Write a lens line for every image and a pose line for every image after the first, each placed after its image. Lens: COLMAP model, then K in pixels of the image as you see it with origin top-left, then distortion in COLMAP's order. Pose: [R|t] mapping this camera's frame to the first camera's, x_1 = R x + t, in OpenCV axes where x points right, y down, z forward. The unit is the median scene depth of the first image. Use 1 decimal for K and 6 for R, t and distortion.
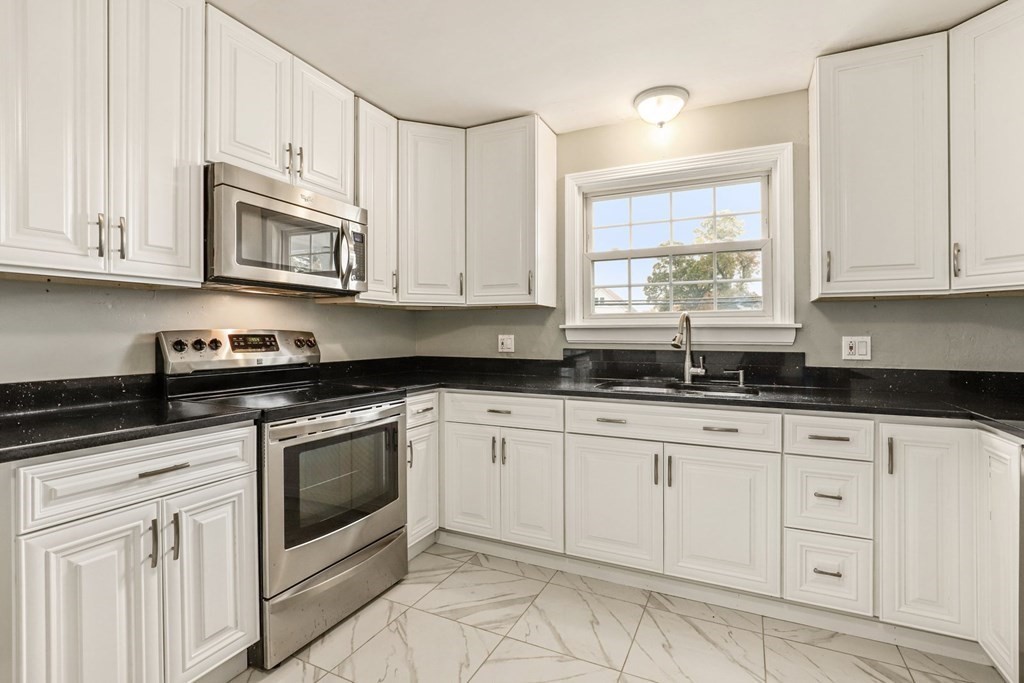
lens RADIAL K [[477.8, 0, 522.7], [0, 477.8, 330.7], [0, 0, 1]] dist [-0.020606, 0.001813]
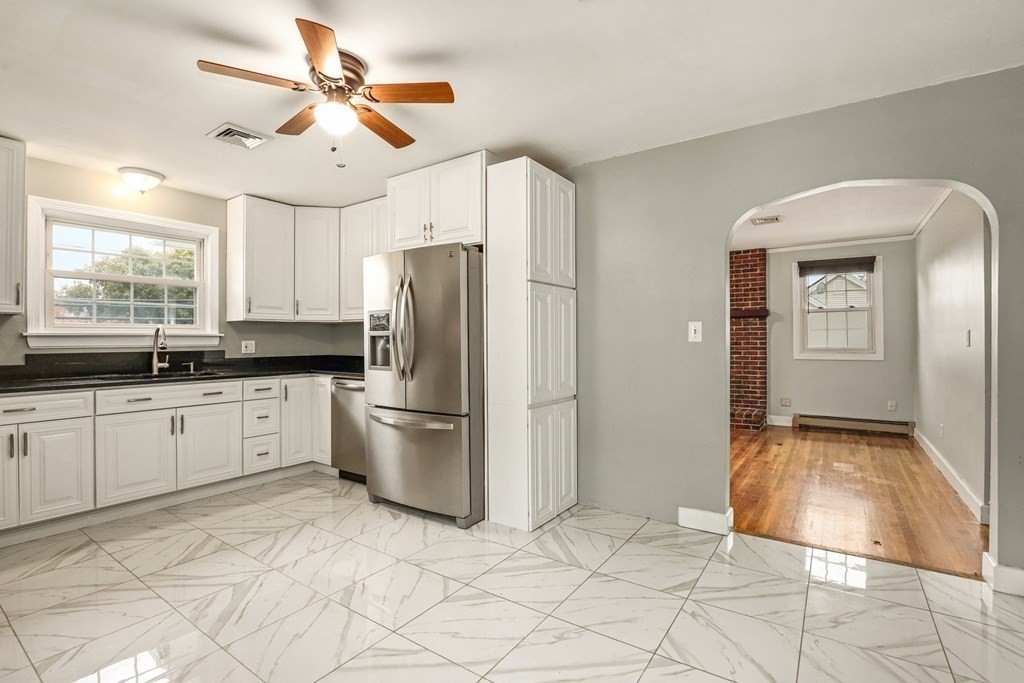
lens RADIAL K [[477.8, 0, 522.4], [0, 477.8, 341.7], [0, 0, 1]] dist [-0.020606, 0.001813]
pose [[0.134077, -0.008580, 0.990934, -1.083204], [-0.002137, 0.999958, 0.008947, -0.004638], [-0.990969, -0.003317, 0.134053, -0.355505]]
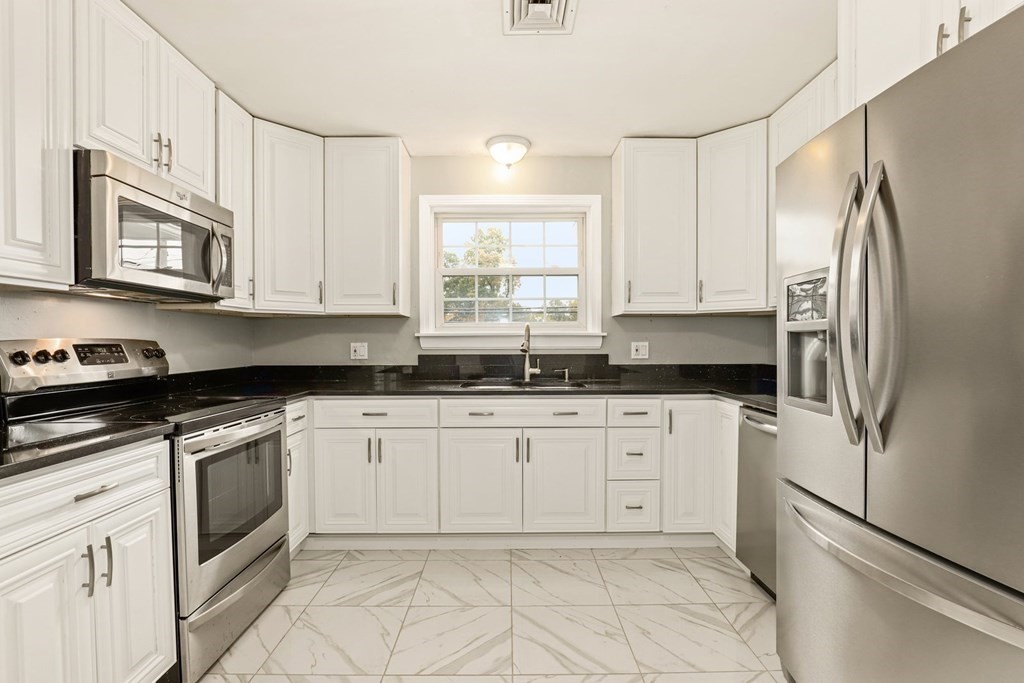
lens RADIAL K [[477.8, 0, 513.0], [0, 477.8, 351.5], [0, 0, 1]] dist [-0.020606, 0.001813]
pose [[0.899276, -0.014680, 0.437134, -0.262015], [0.002917, 0.999616, 0.027569, -0.000207], [-0.437371, -0.023517, 0.898974, -0.108072]]
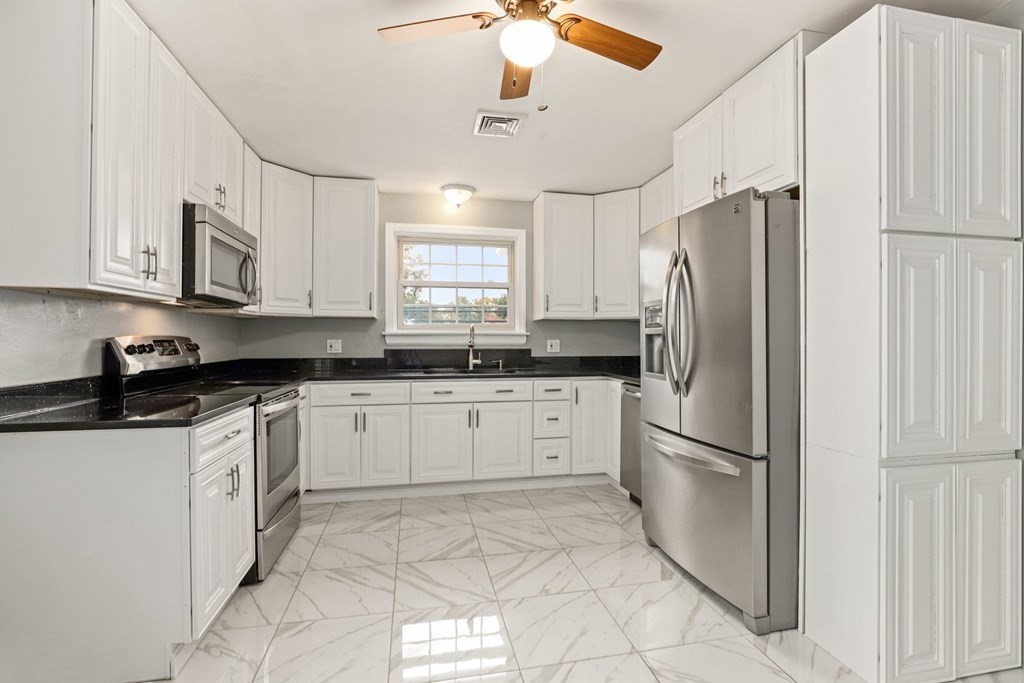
lens RADIAL K [[477.8, 0, 516.0], [0, 477.8, 342.2], [0, 0, 1]] dist [-0.020606, 0.001813]
pose [[0.787805, -0.006625, 0.615889, -0.609417], [-0.002018, 0.999909, 0.013337, -0.003423], [-0.615921, -0.011750, 0.787720, -0.419847]]
